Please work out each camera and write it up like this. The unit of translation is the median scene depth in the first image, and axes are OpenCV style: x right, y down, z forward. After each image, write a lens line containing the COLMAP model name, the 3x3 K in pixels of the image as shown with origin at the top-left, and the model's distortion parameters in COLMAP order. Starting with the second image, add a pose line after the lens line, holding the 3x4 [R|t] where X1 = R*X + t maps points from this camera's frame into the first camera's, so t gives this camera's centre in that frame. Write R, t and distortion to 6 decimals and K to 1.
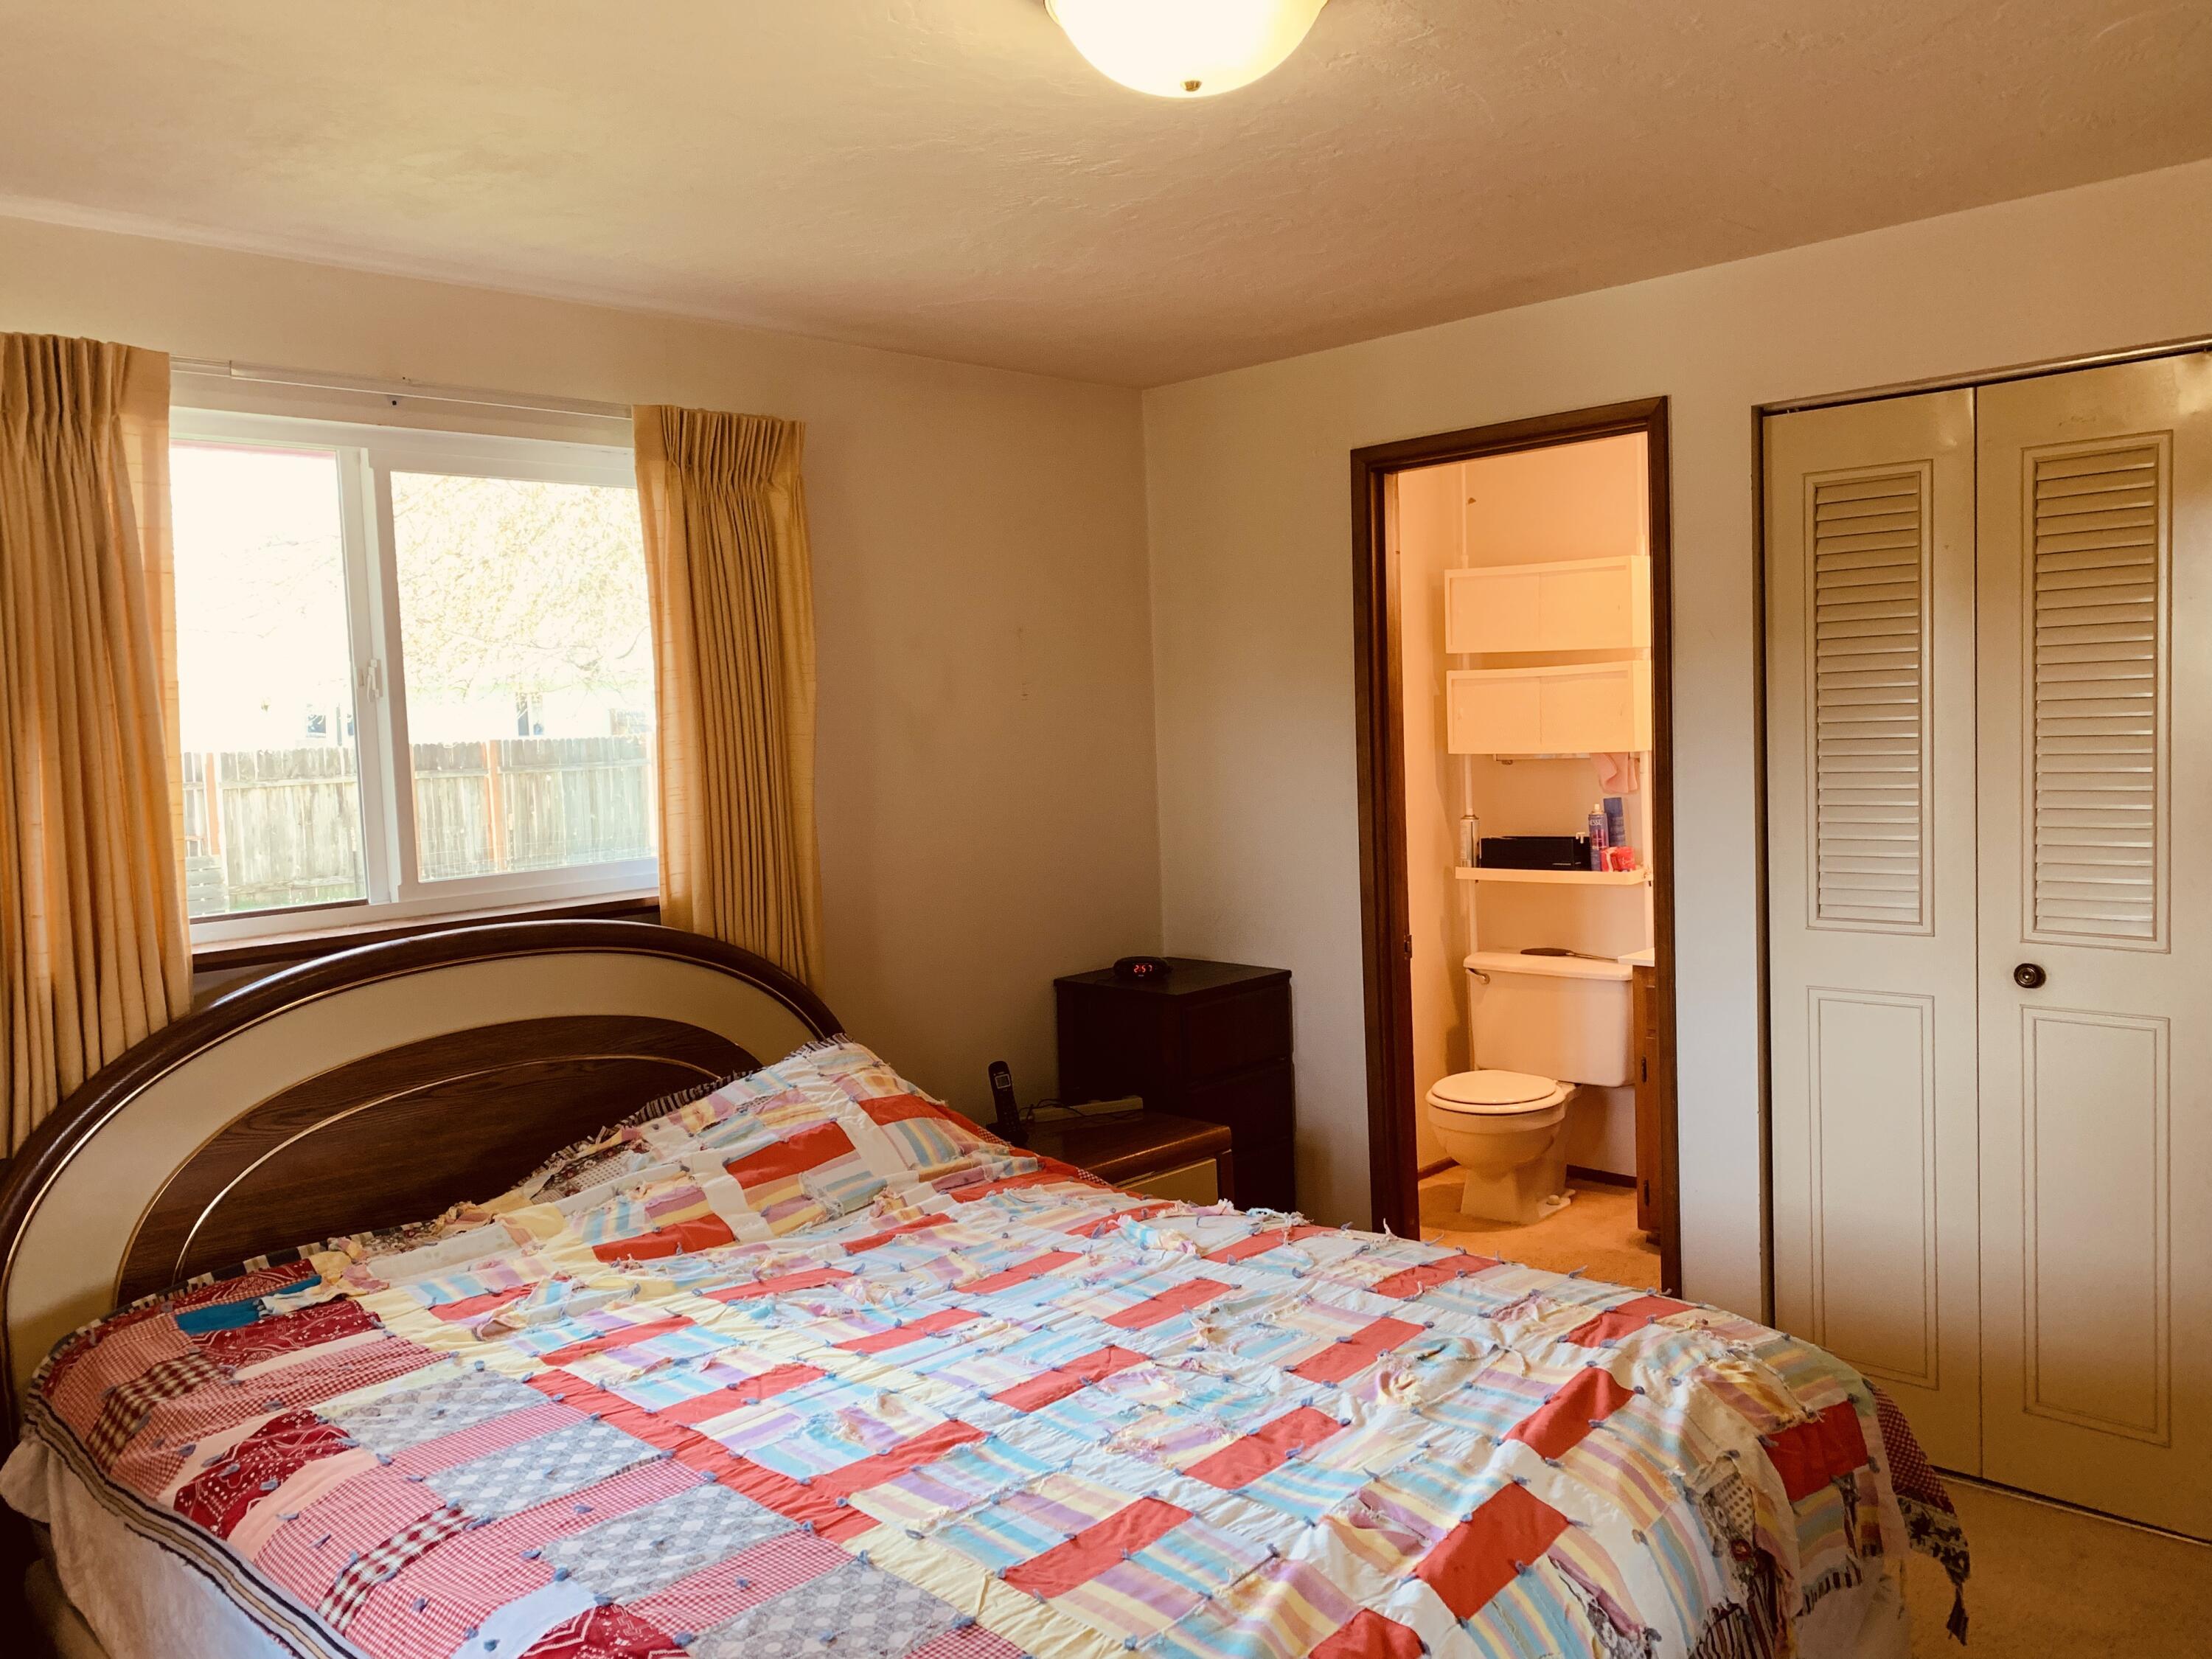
lens RADIAL K [[1700.5, 0, 1086.0], [0, 1700.5, 824.0], [0, 0, 1]] dist [0.021380, -0.017832]
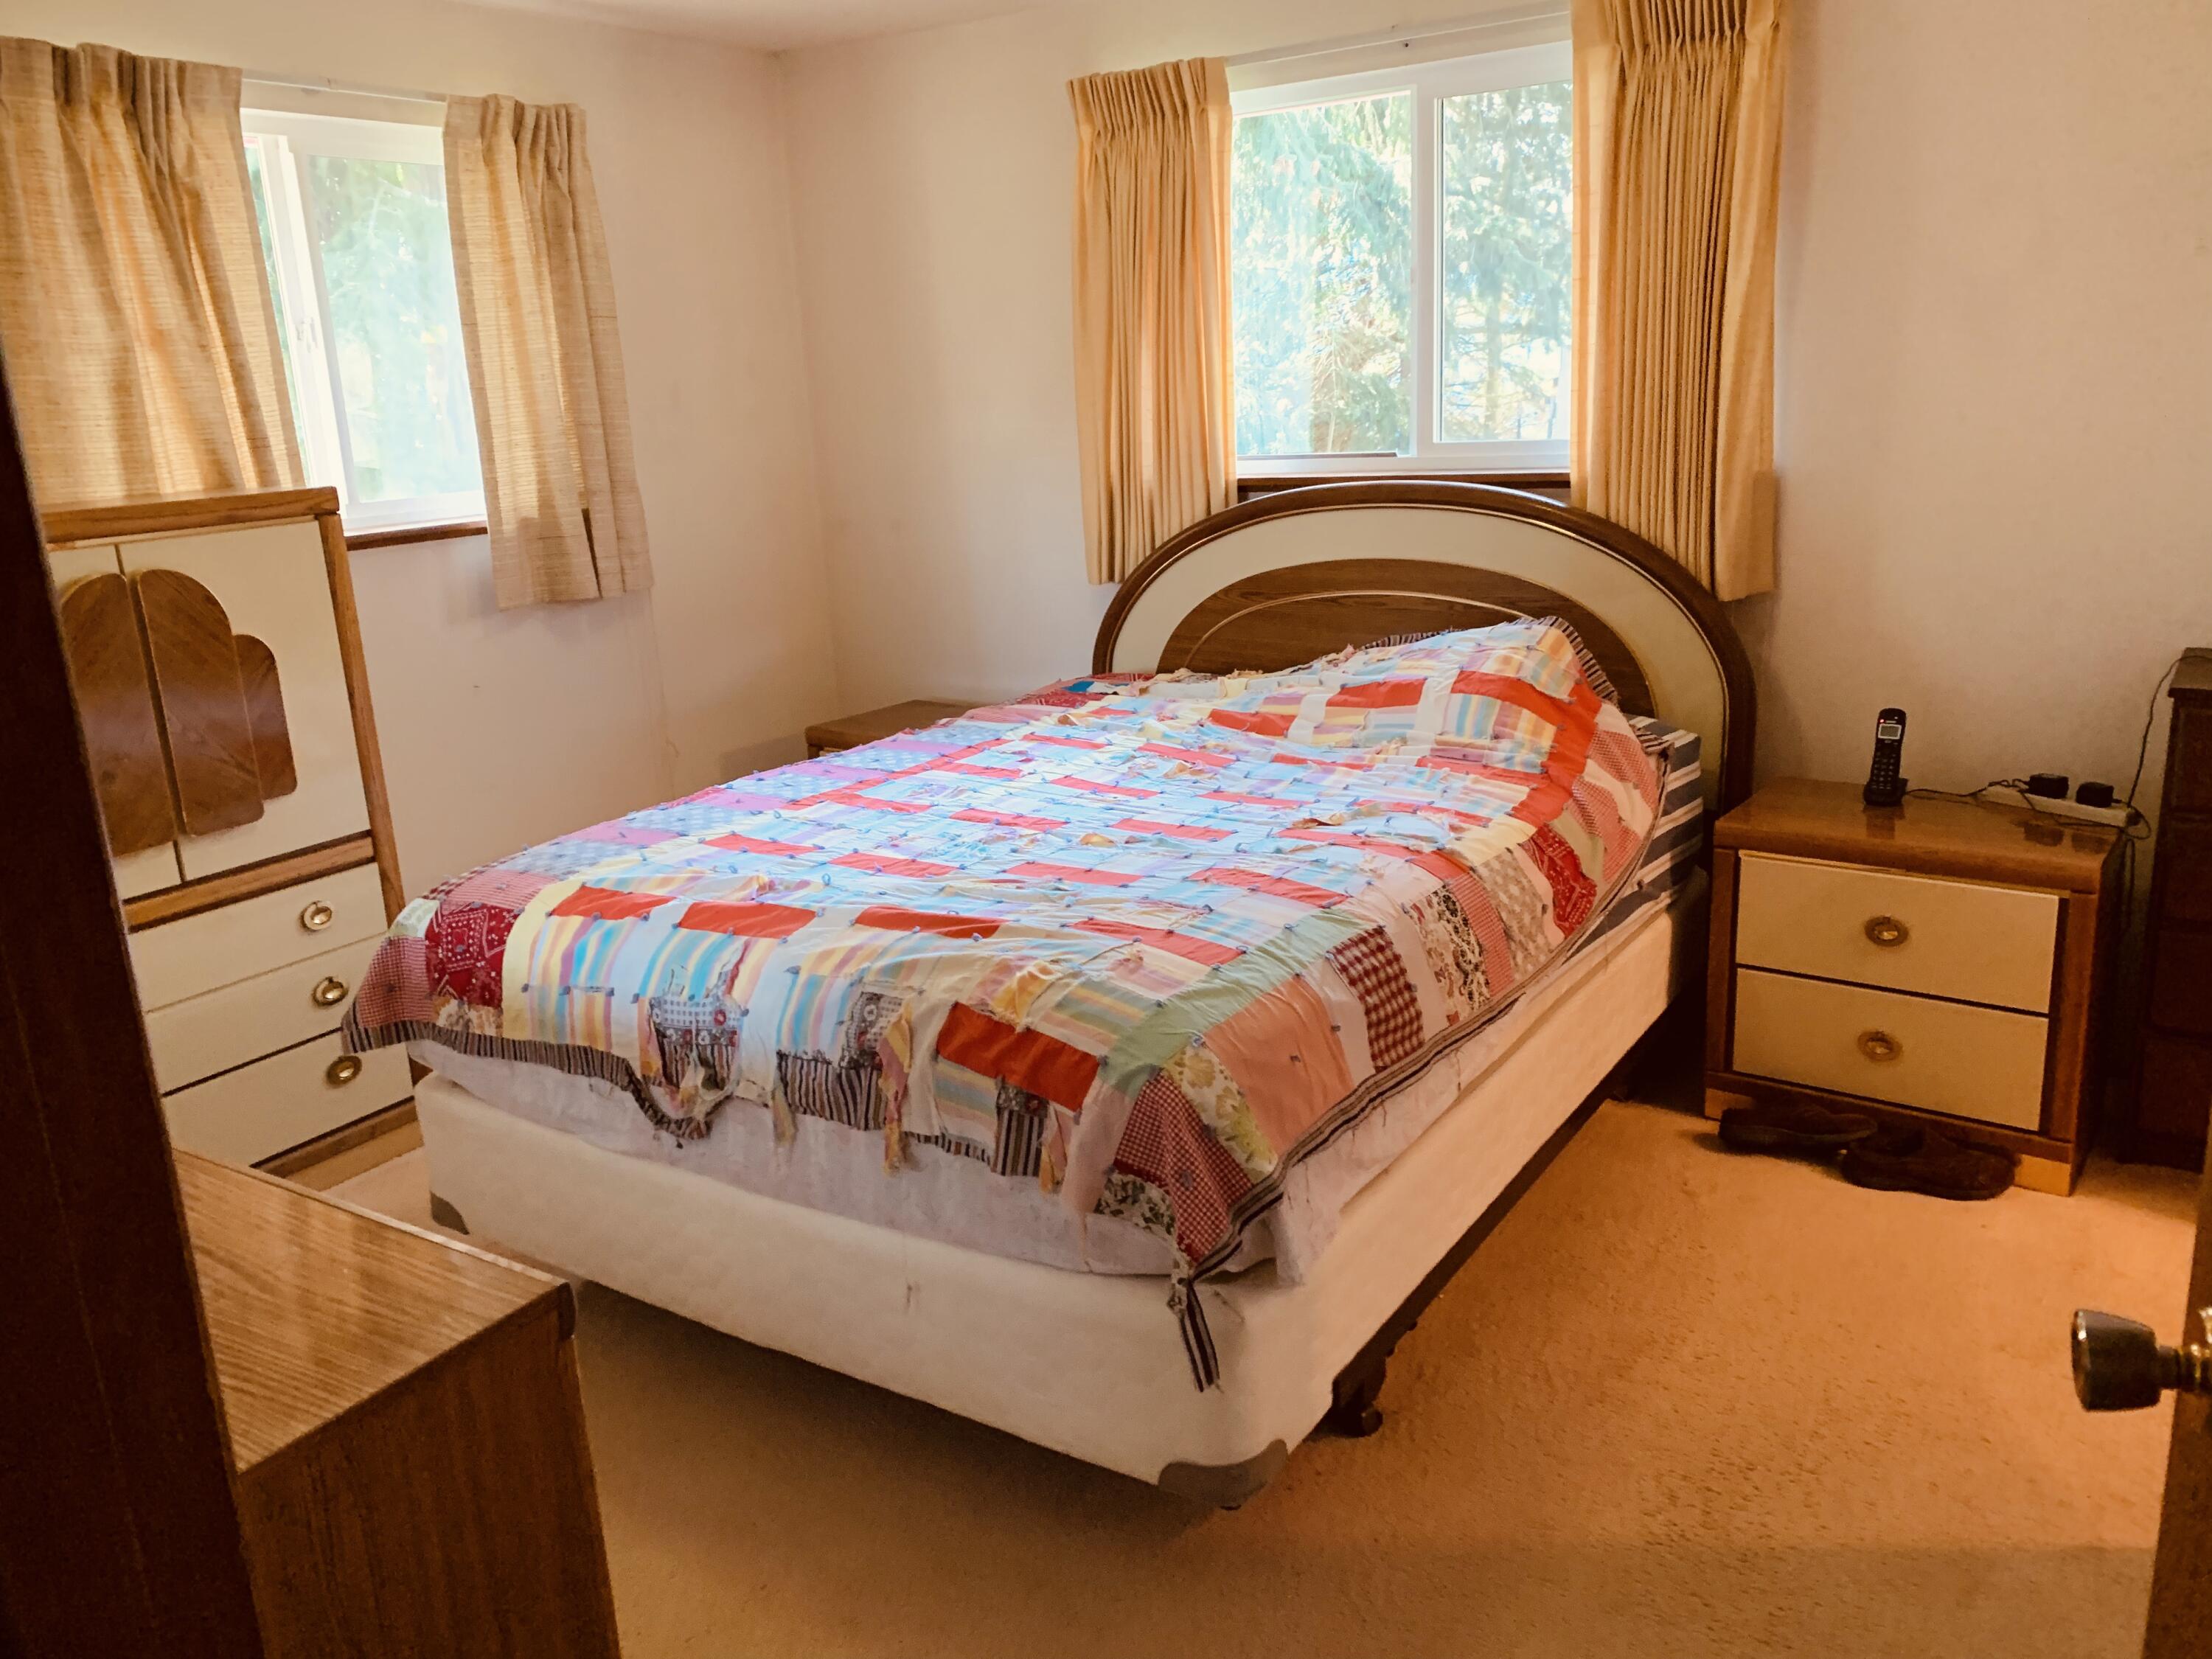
lens RADIAL K [[1700.5, 0, 1098.3], [0, 1700.5, 841.5], [0, 0, 1]] dist [0.021380, -0.017832]
pose [[0.170523, 0.292879, -0.940821, 1.305564], [-0.027848, 0.955856, 0.292512, -0.072185], [0.984960, -0.023680, 0.171152, 0.809059]]
